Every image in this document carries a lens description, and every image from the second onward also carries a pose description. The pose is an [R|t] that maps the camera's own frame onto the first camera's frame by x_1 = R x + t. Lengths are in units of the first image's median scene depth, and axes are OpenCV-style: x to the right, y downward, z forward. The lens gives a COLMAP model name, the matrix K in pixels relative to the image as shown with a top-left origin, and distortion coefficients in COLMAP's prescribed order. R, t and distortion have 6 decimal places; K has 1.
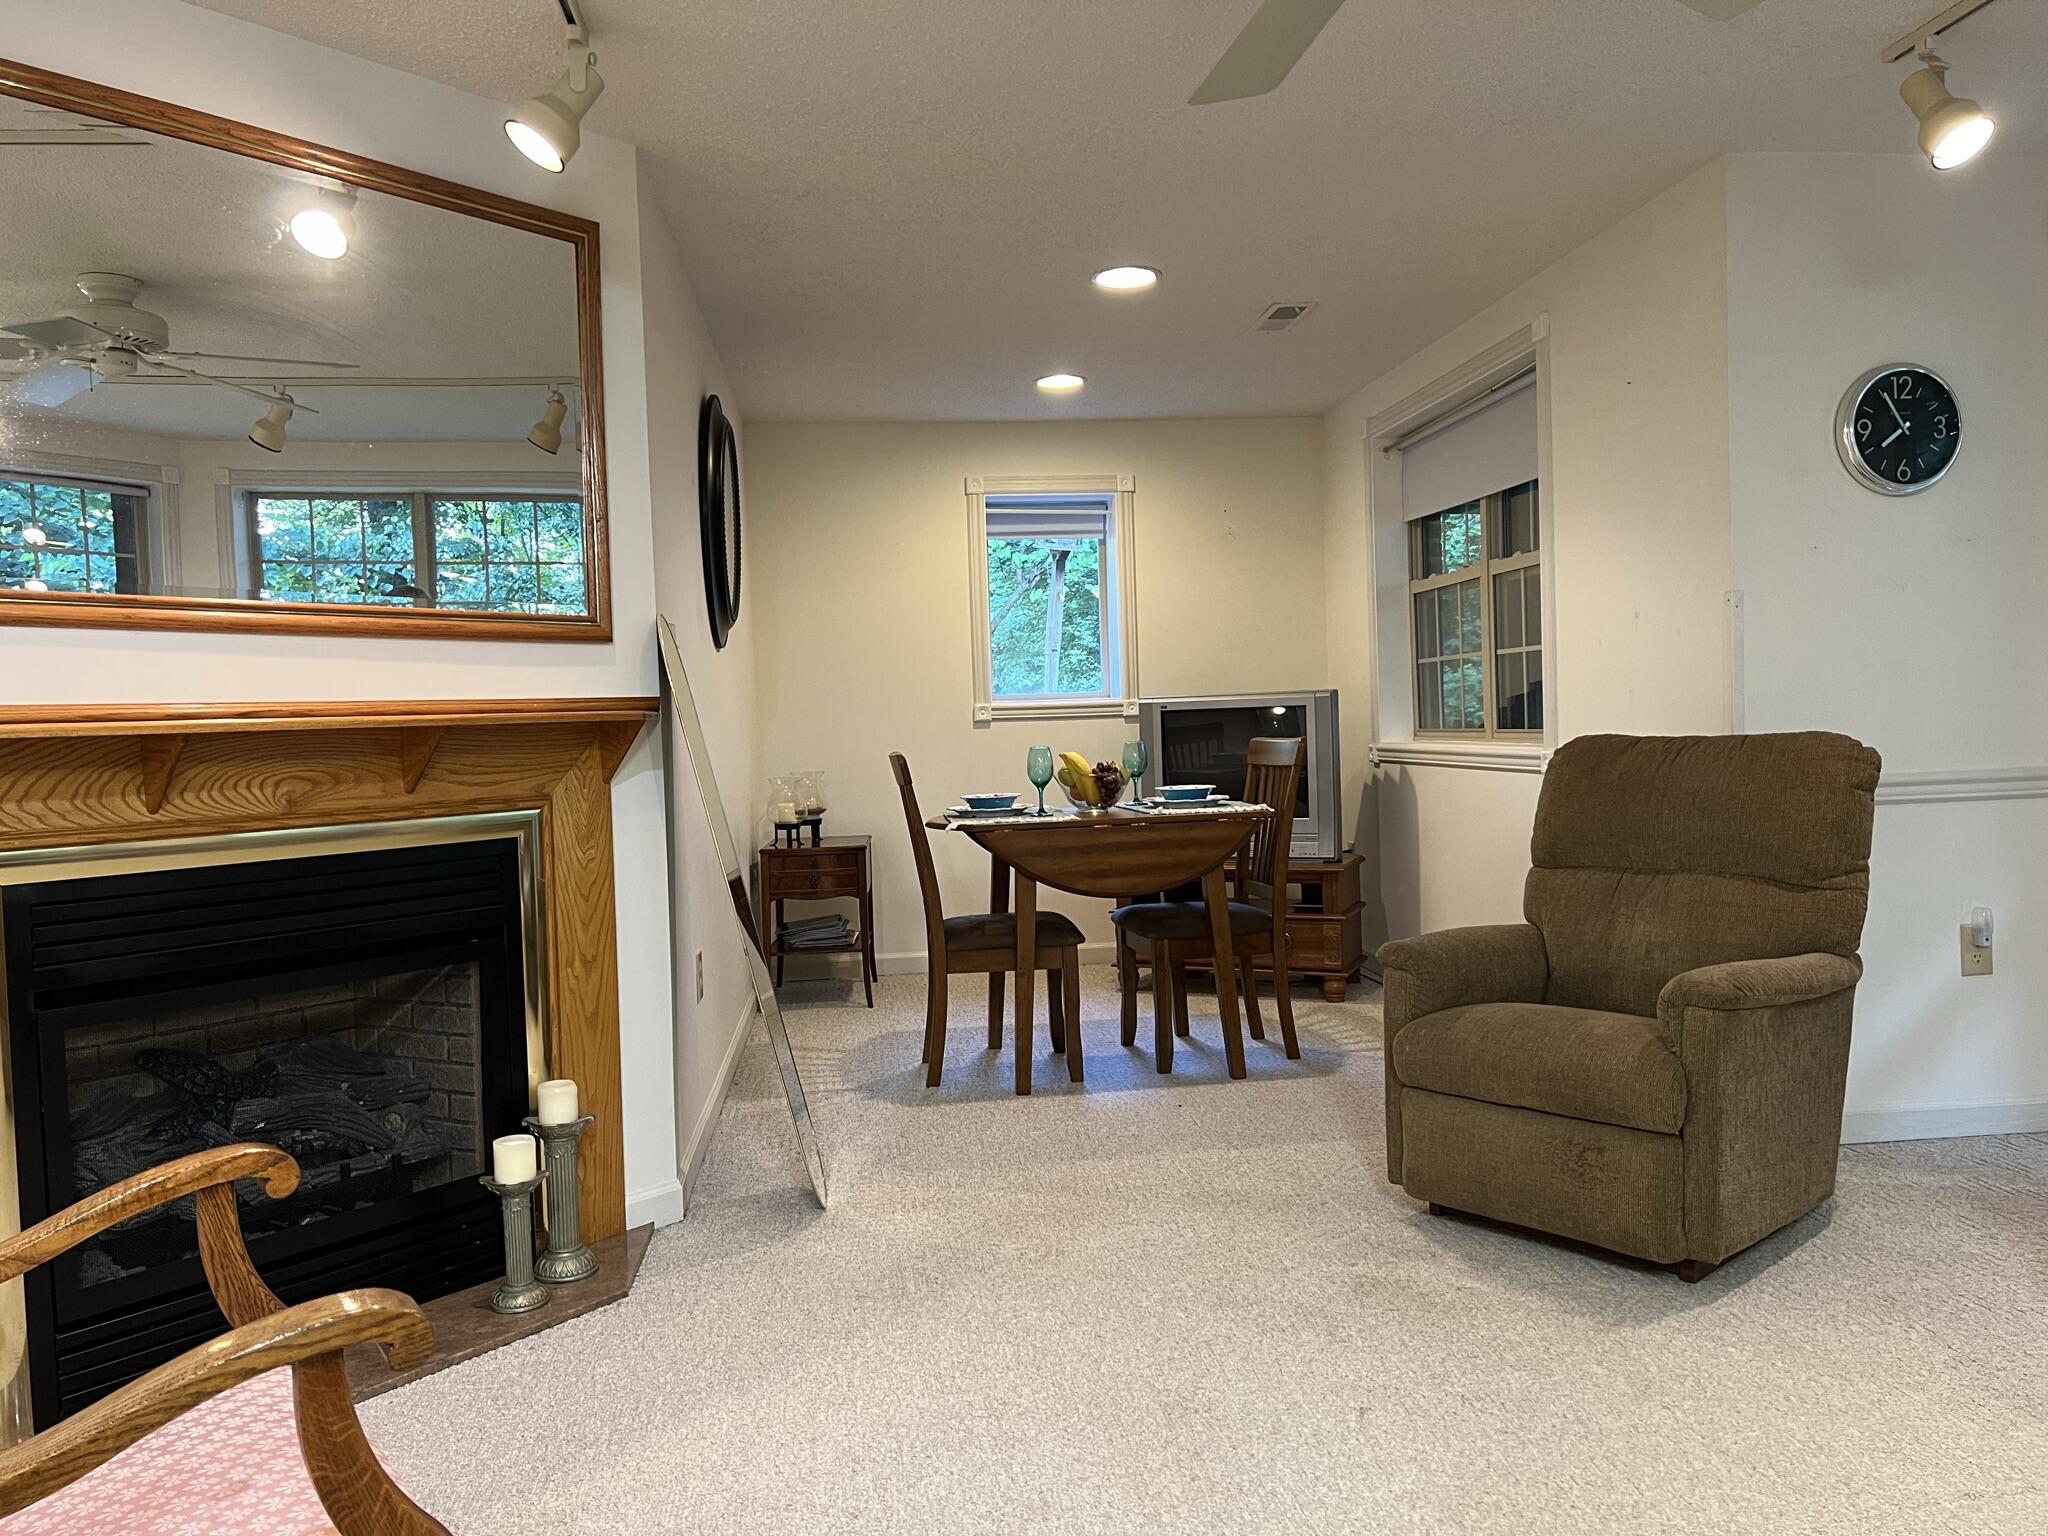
lens RADIAL K [[1552.1, 0, 1024.0], [0, 1552.1, 768.0], [0, 0, 1]] dist [0.069185, -0.067449]
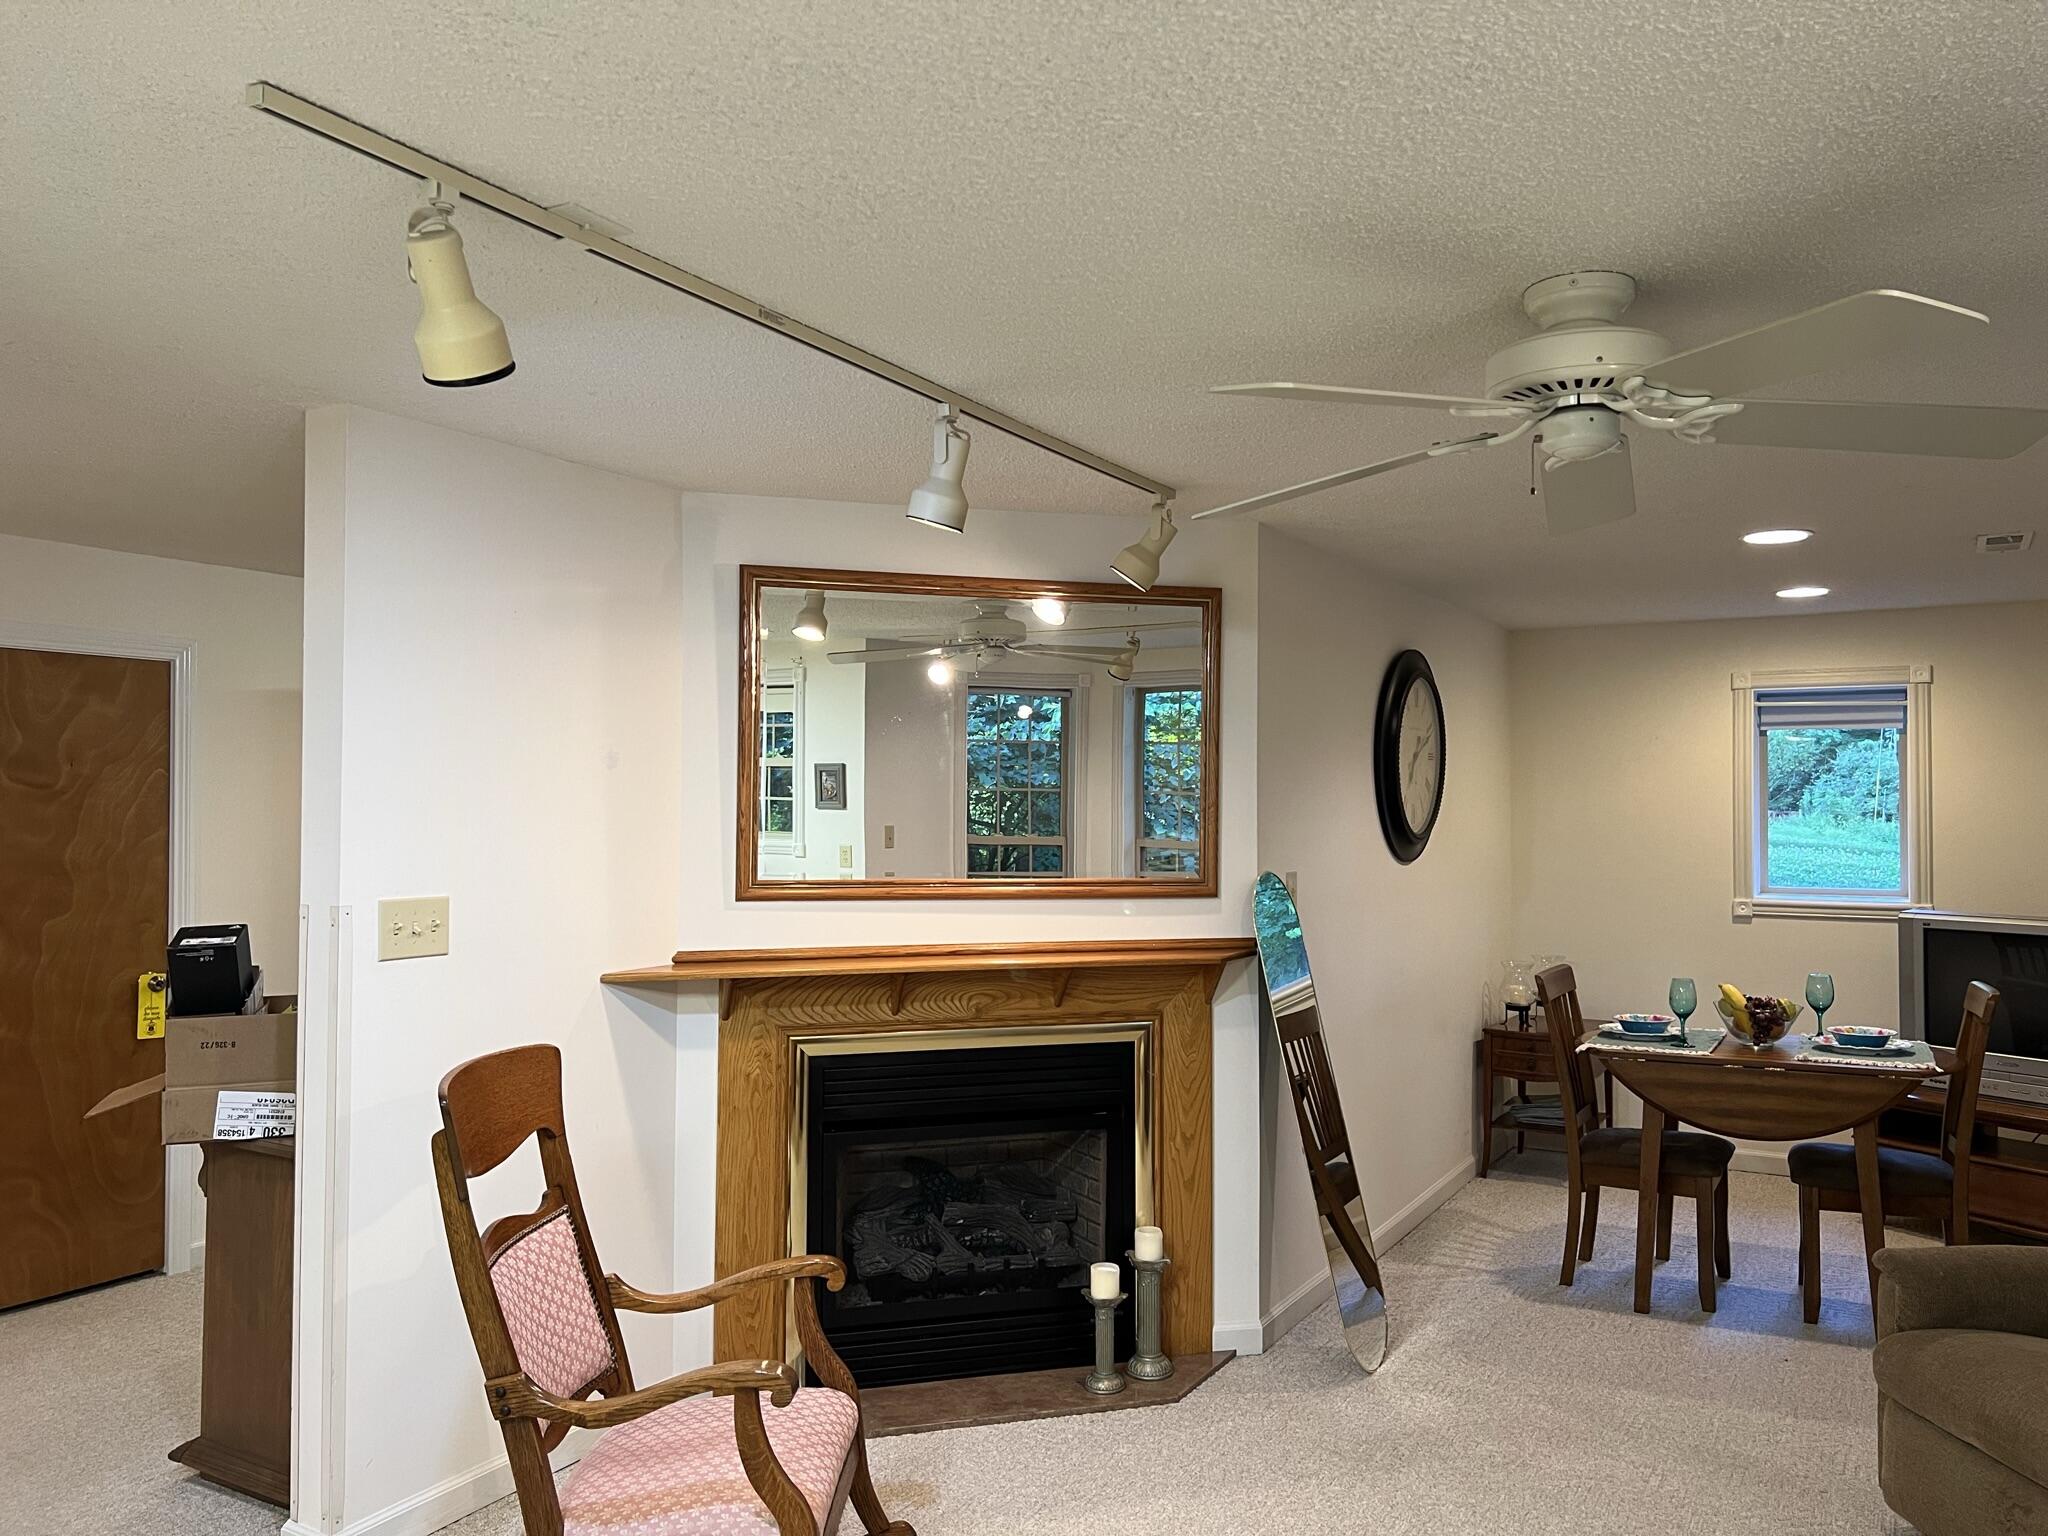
lens RADIAL K [[1552.1, 0, 1024.0], [0, 1552.1, 768.0], [0, 0, 1]] dist [0.069185, -0.067449]
pose [[0.809140, 0.016798, -0.587376, 0.381492], [-0.046280, 0.998308, -0.035204, -0.137510], [0.585791, 0.055669, 0.808548, -0.172421]]
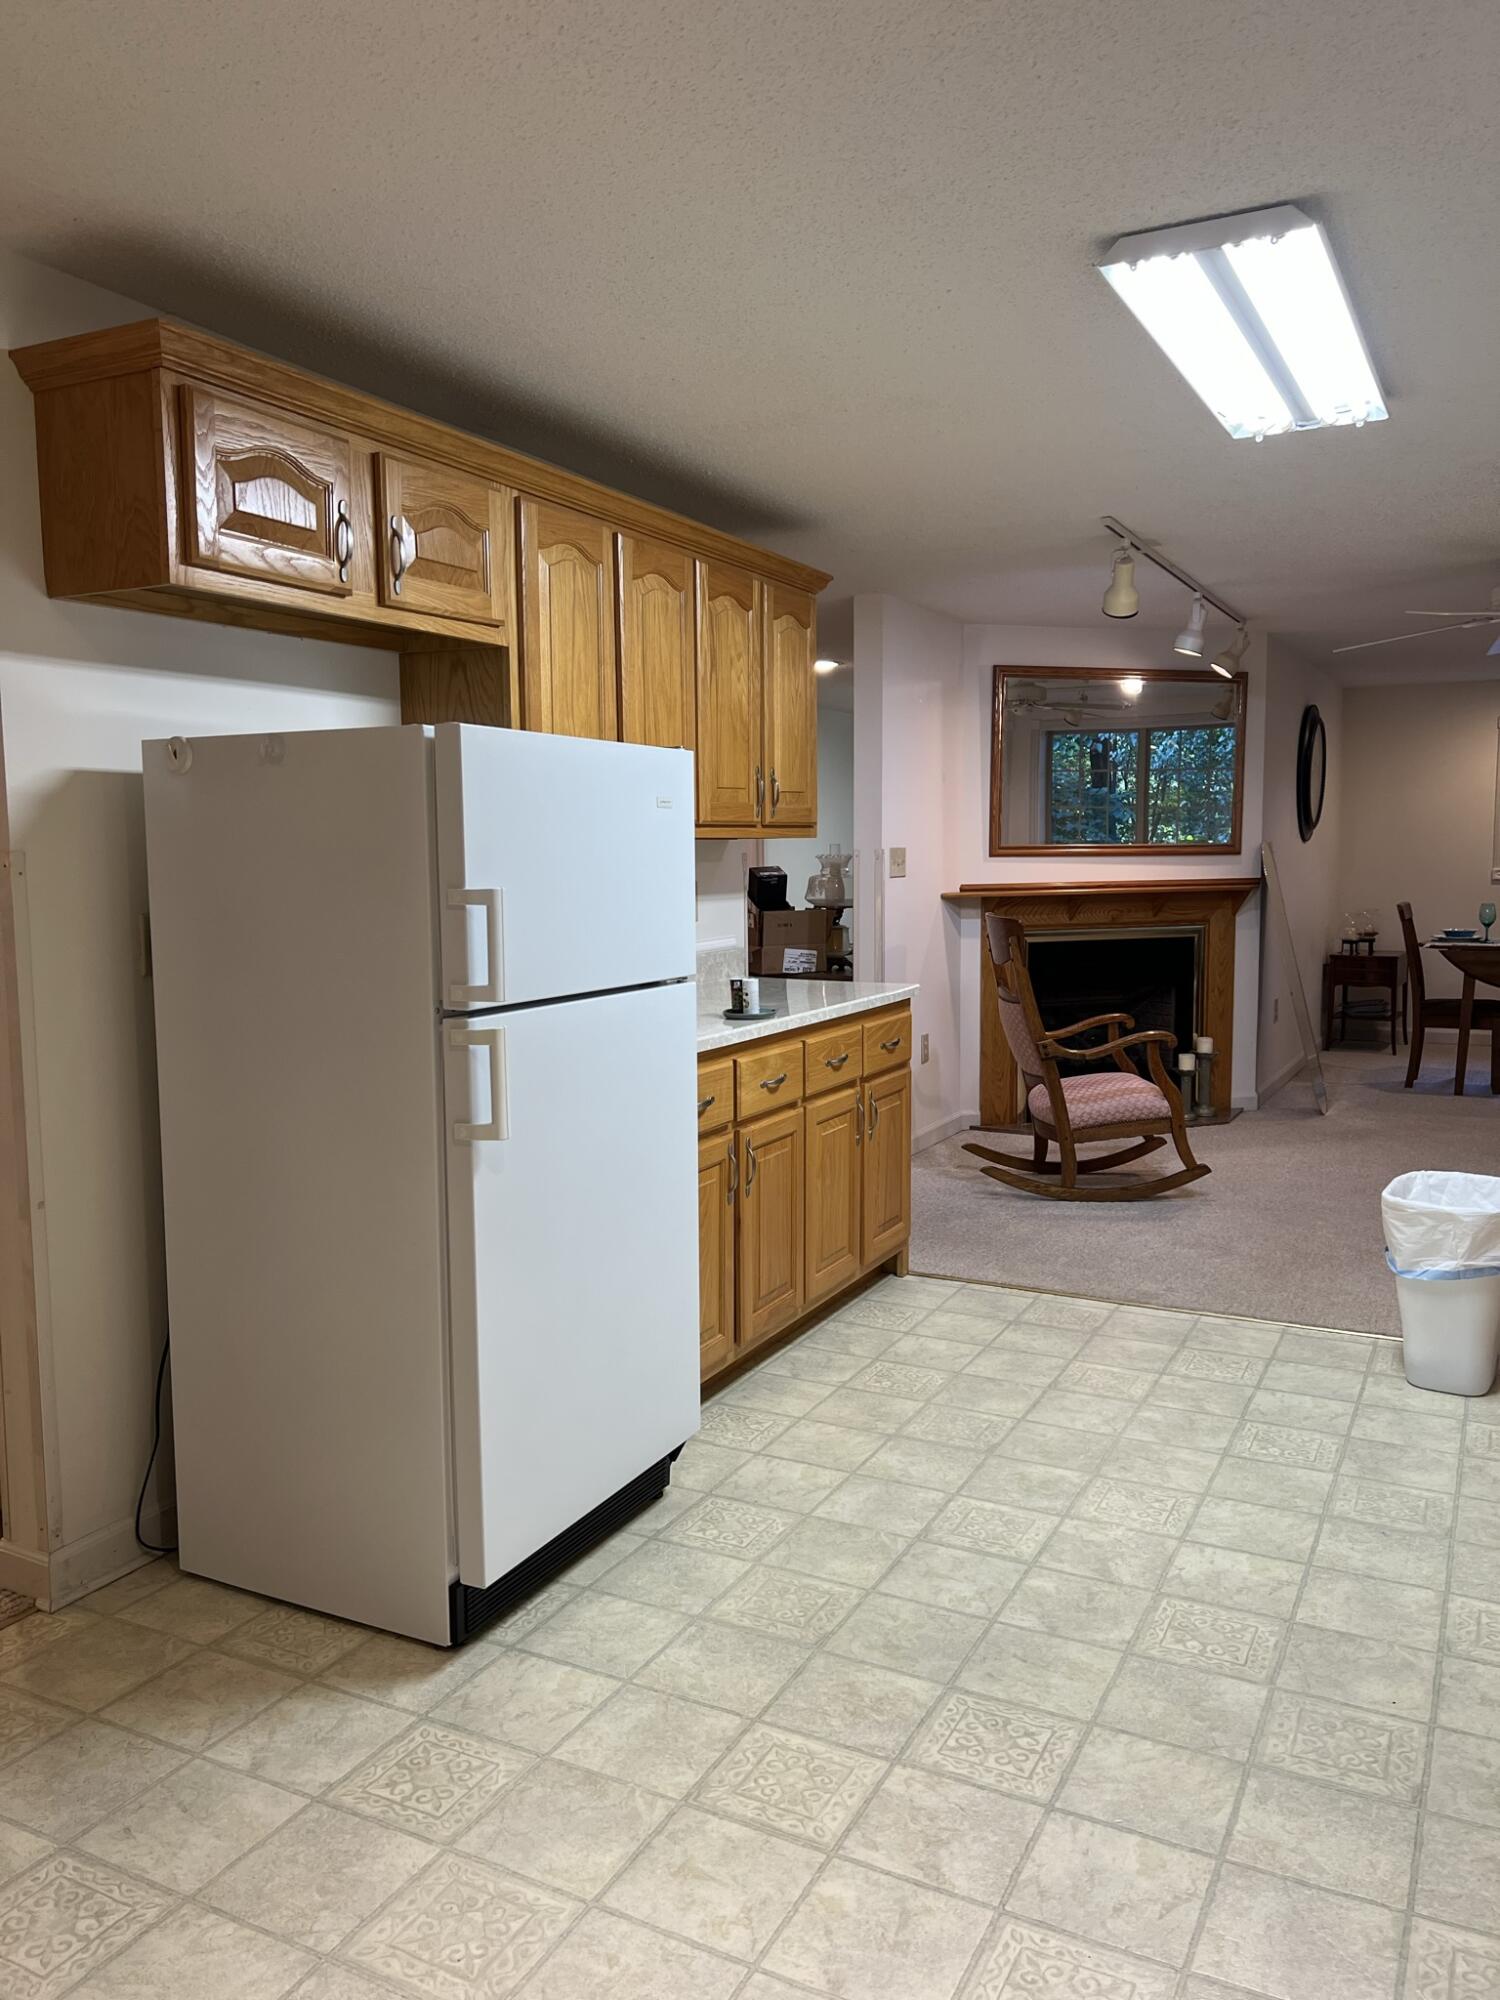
lens RADIAL K [[1515.7, 0, 750.0], [0, 1515.7, 1000.0], [0, 0, 1]] dist [0.069185, -0.067449]
pose [[0.832832, 0.079645, -0.547765, 0.389574], [-0.036079, 0.995301, 0.089861, -0.044032], [0.552348, -0.055076, 0.831792, -1.302495]]
